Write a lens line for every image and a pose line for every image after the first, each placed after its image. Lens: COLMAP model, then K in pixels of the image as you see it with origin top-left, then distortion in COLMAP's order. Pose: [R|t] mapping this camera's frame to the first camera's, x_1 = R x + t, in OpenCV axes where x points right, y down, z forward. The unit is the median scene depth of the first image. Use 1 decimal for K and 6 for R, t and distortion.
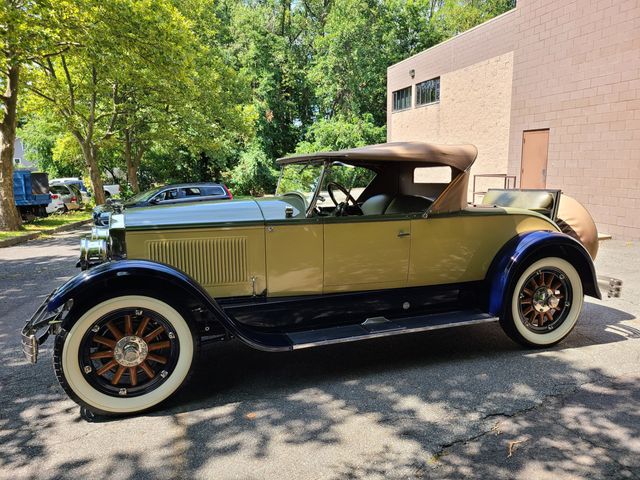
lens RADIAL K [[479.0, 0, 313.6], [0, 479.0, 237.7], [0, 0, 1]] dist [0.049674, -0.030328]
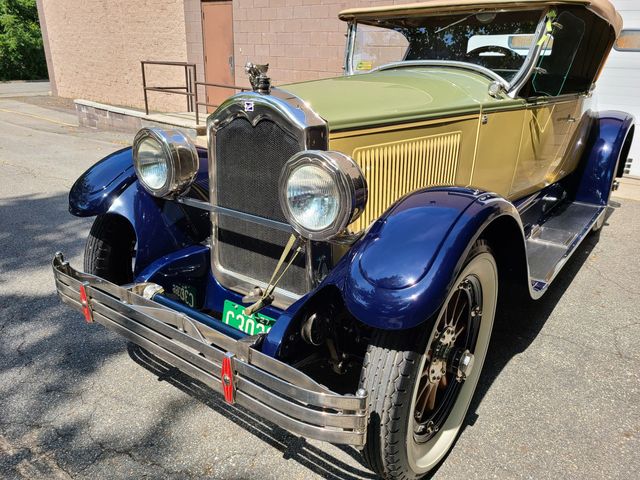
lens RADIAL K [[479.0, 0, 316.4], [0, 479.0, 239.3], [0, 0, 1]] dist [0.049674, -0.030328]
pose [[0.831582, -0.165037, 0.530315, -0.630612], [0.049783, 0.973137, 0.224781, -0.015835], [-0.553166, -0.160523, 0.817459, 0.546608]]
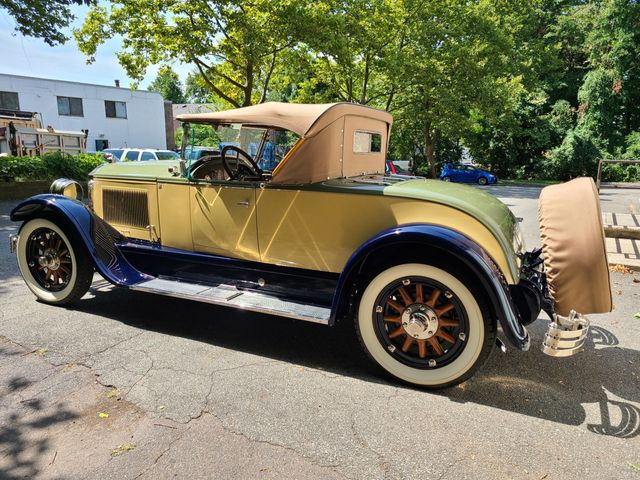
lens RADIAL K [[479.0, 0, 319.0], [0, 479.0, 239.9], [0, 0, 1]] dist [0.049674, -0.030328]
pose [[0.711803, 0.153986, -0.685292, 0.937504], [-0.124267, 0.987890, 0.092907, -0.041260], [0.691299, 0.019027, 0.722318, 0.428375]]
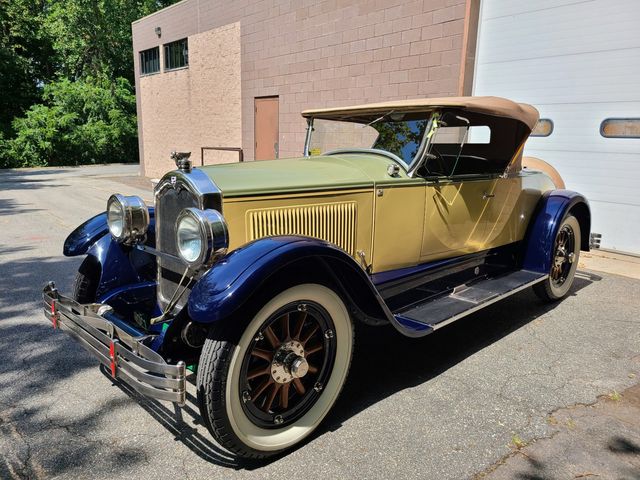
lens RADIAL K [[479.1, 0, 316.8], [0, 479.1, 233.8], [0, 0, 1]] dist [0.048499, -0.027669]
pose [[0.904374, -0.052874, 0.423452, -0.524907], [0.035118, 0.998150, 0.049631, 0.009185], [-0.425293, -0.030015, 0.904558, 0.284714]]
